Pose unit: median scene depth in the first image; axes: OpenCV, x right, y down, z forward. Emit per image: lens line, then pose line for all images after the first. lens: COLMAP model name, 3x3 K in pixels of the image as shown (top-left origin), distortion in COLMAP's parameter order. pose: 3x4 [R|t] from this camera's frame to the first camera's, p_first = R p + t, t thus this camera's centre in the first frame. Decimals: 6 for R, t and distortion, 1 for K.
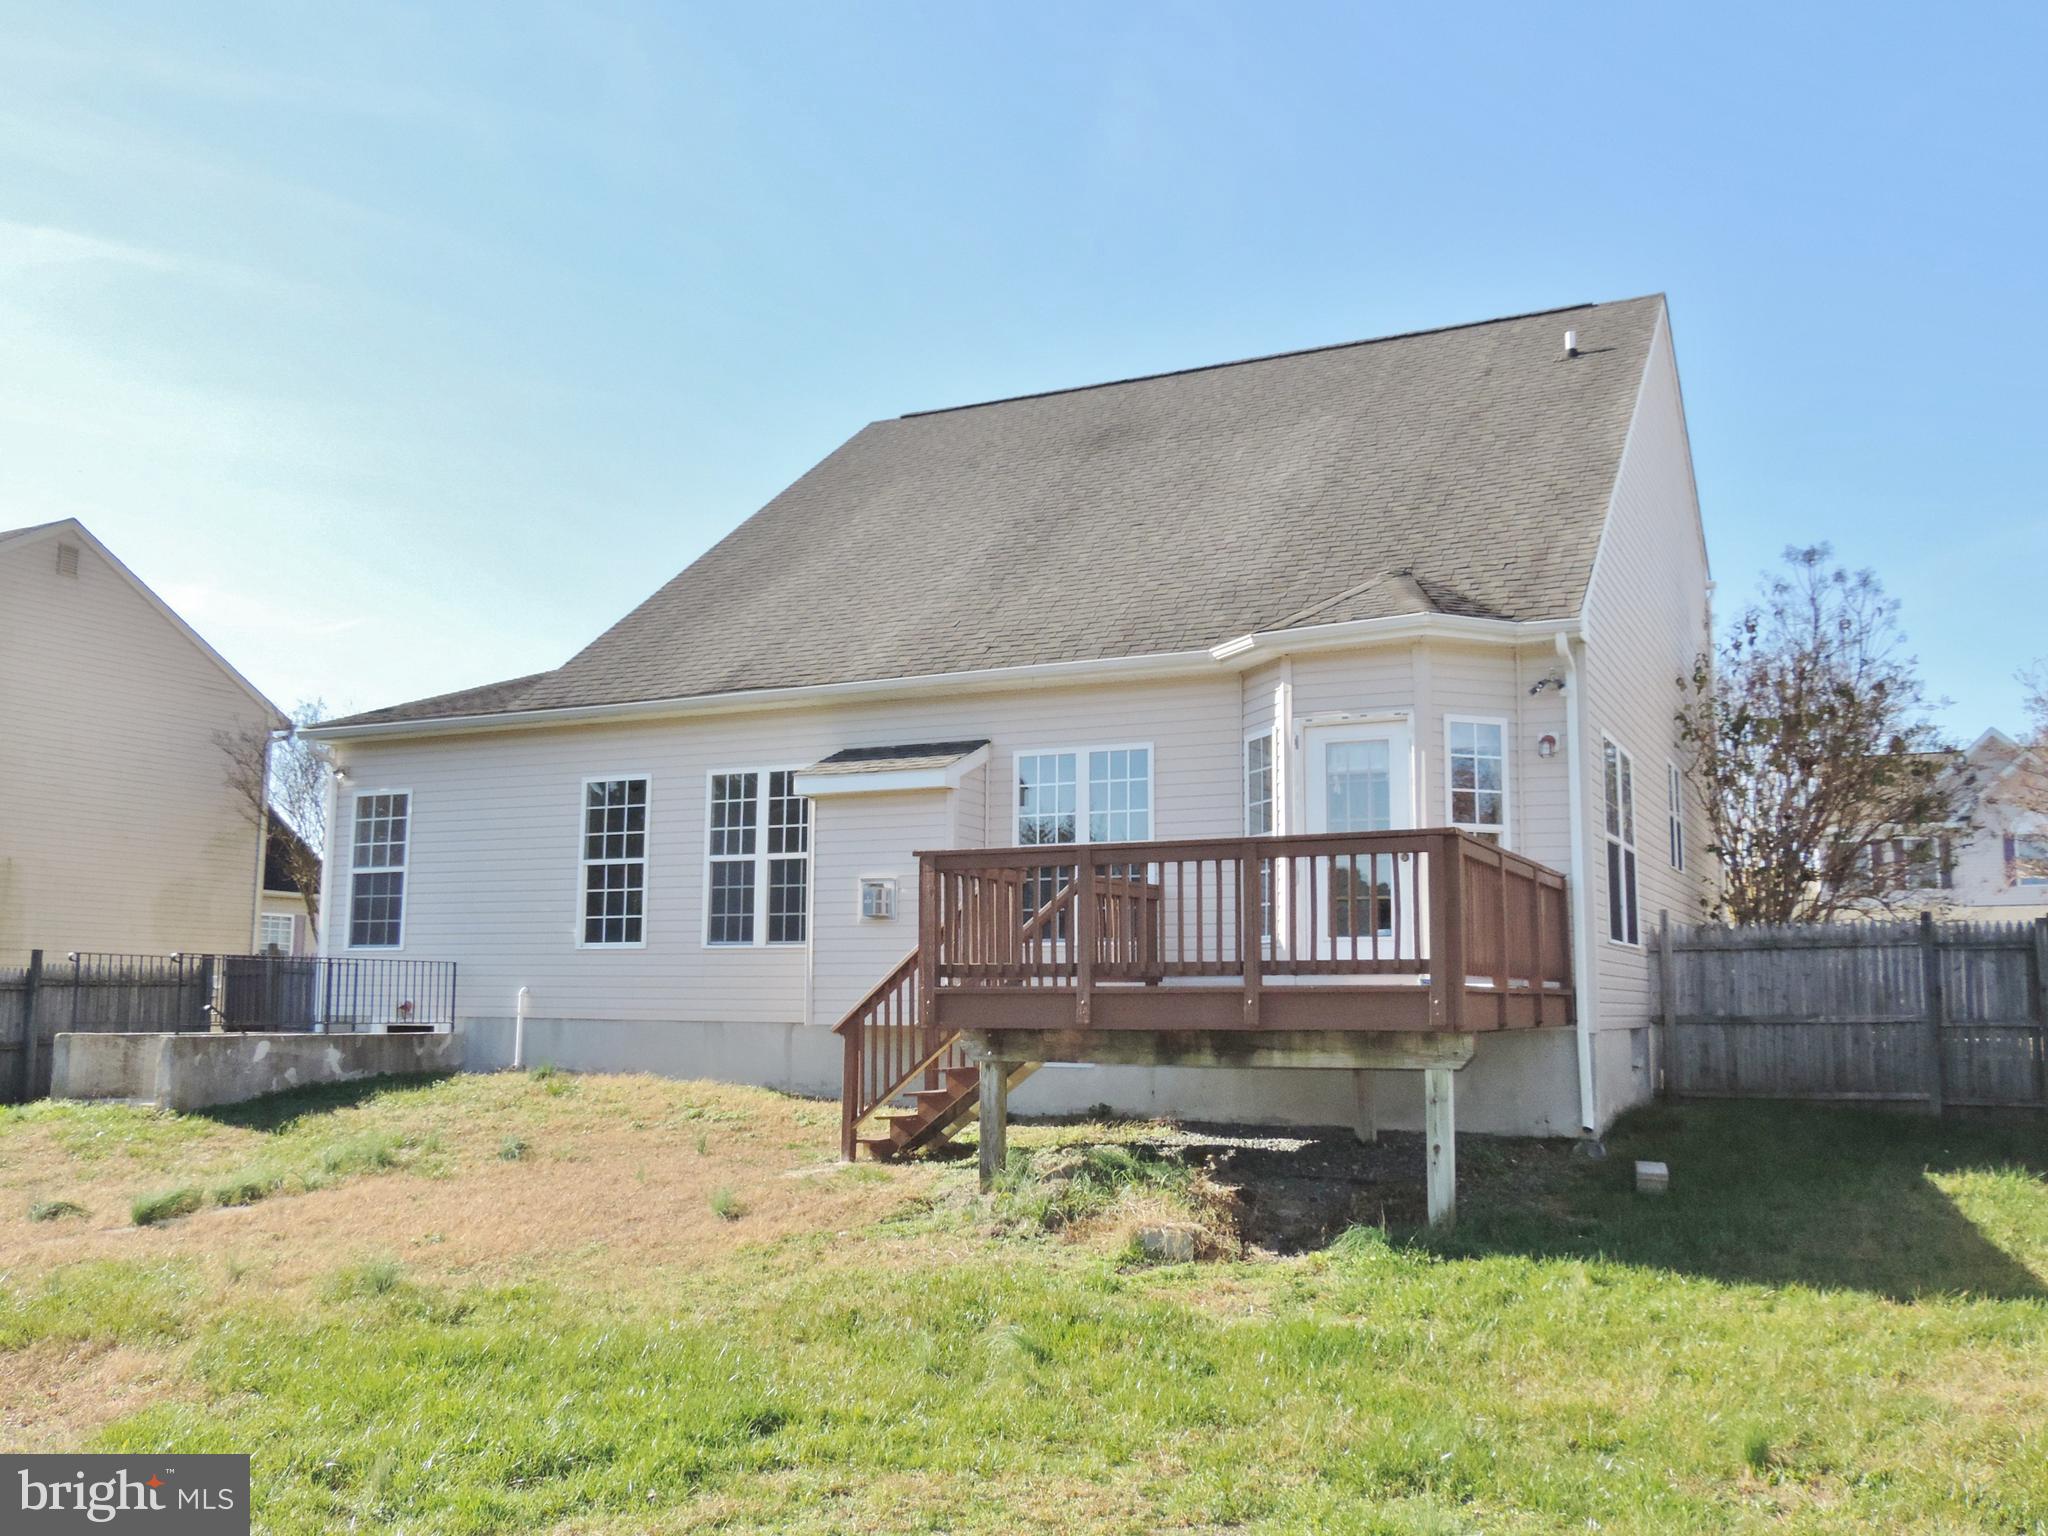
lens RADIAL K [[1779.8, 0, 1024.8], [0, 1779.8, 763.1], [0, 0, 1]] dist [-0.048229, 0.005655]
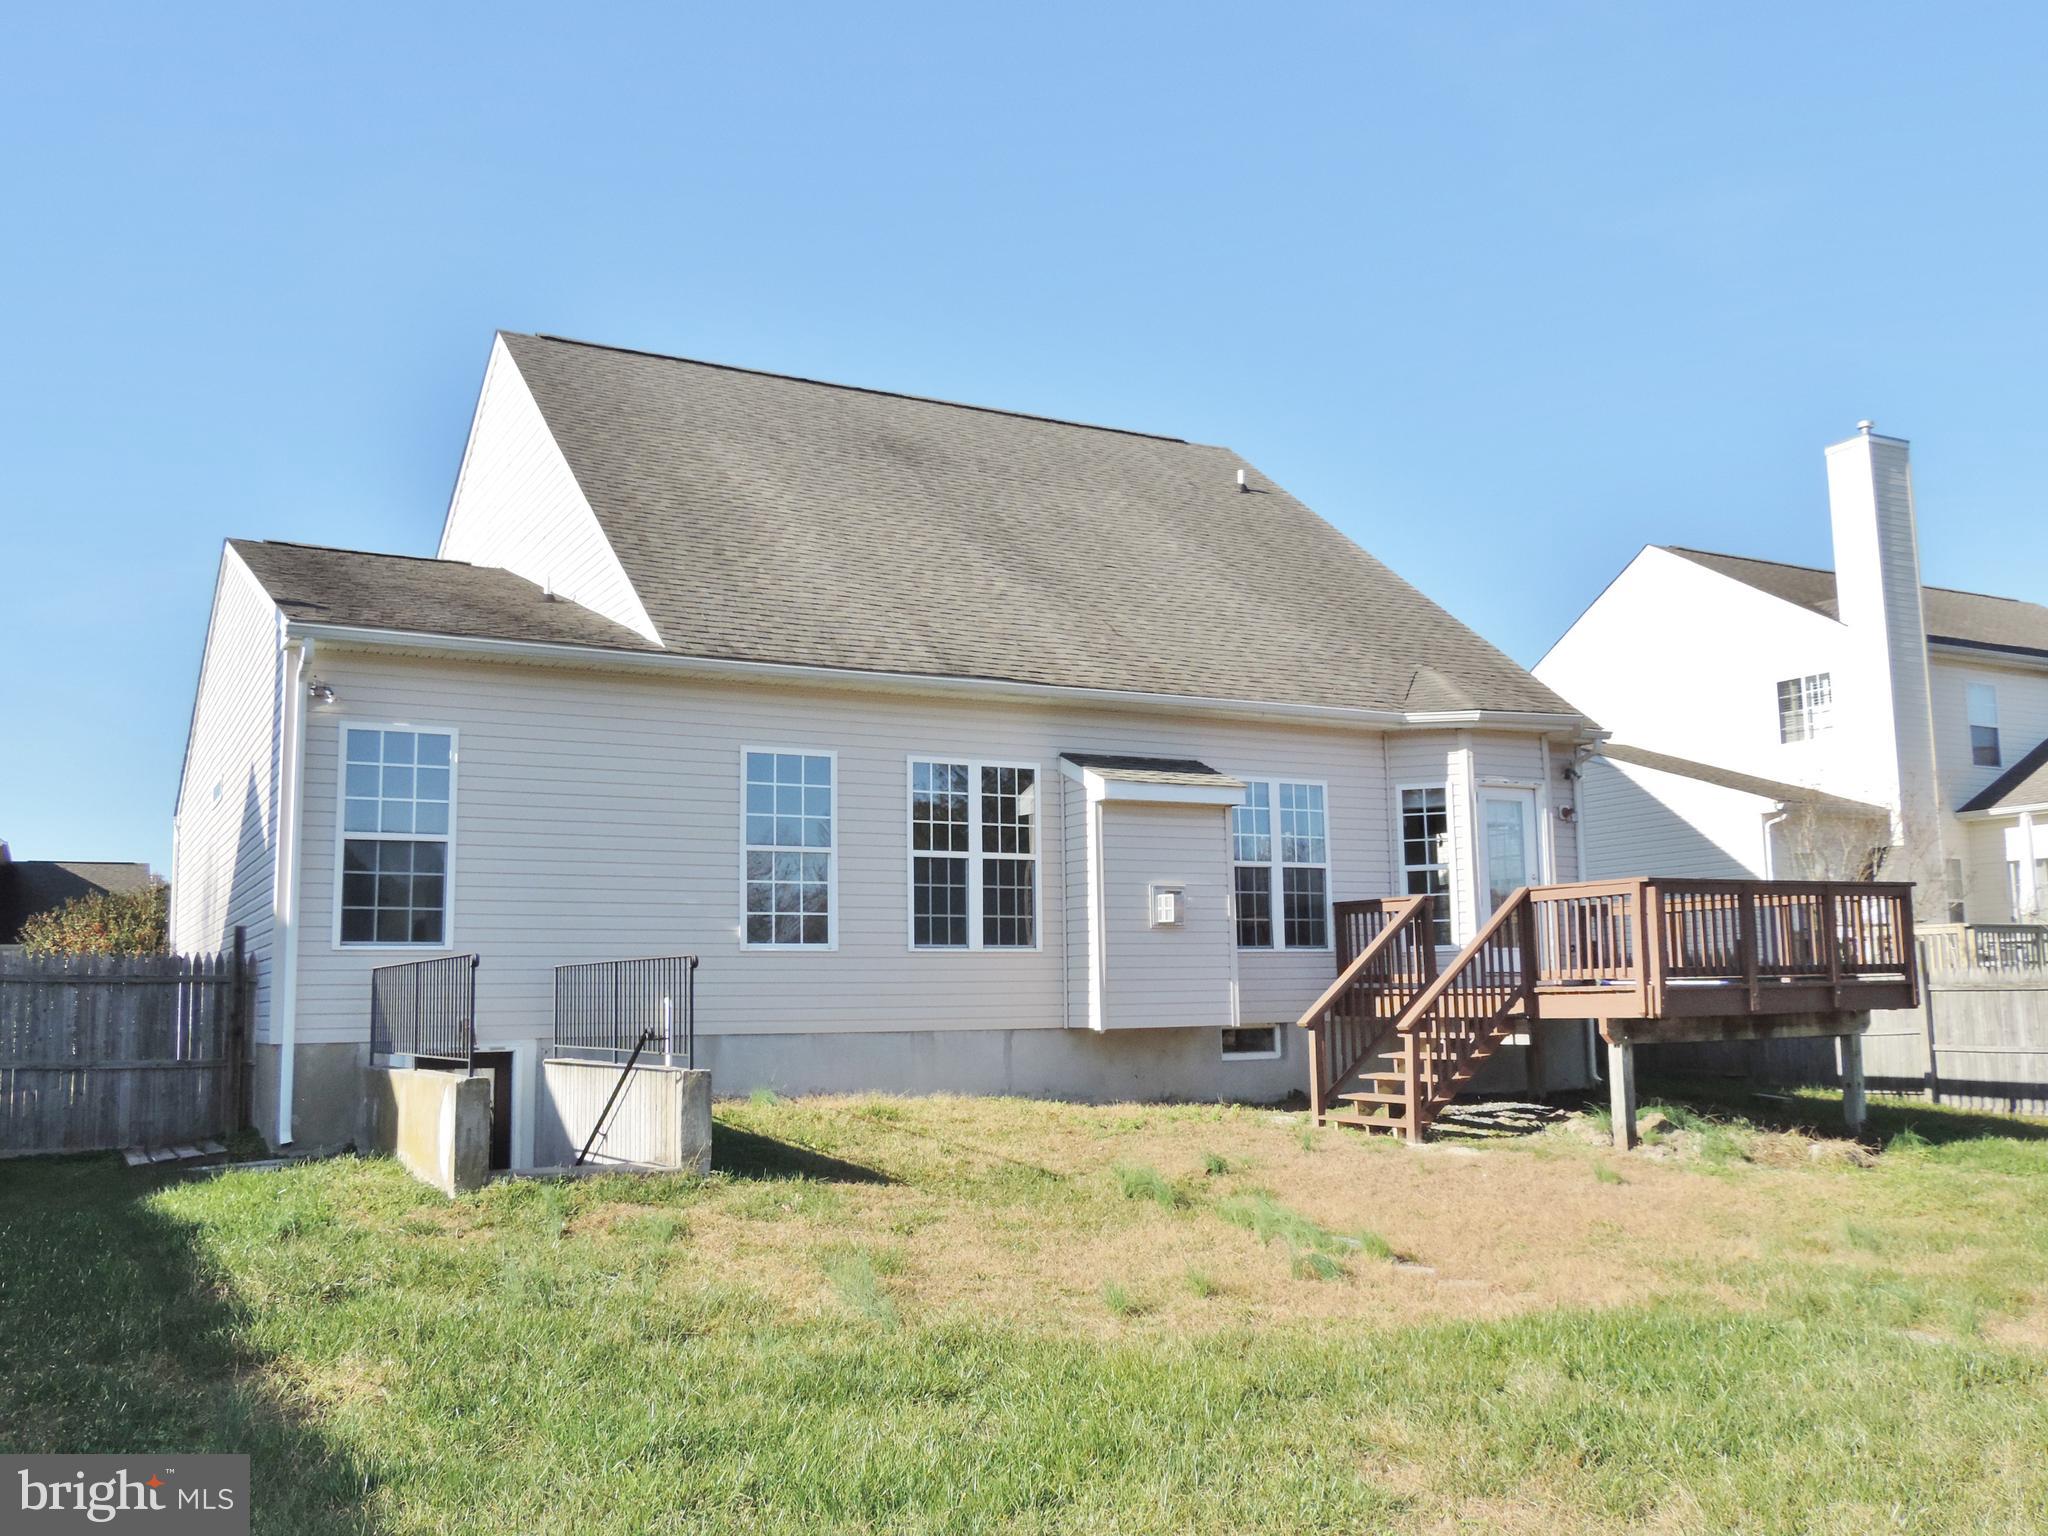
lens RADIAL K [[1779.8, 0, 1025.0], [0, 1779.8, 774.8], [0, 0, 1]] dist [-0.048229, 0.005655]
pose [[0.582462, 0.092063, 0.807627, -0.901513], [-0.091430, 0.994681, -0.047446, 0.052748], [-0.807699, -0.046206, 0.587781, 0.426063]]
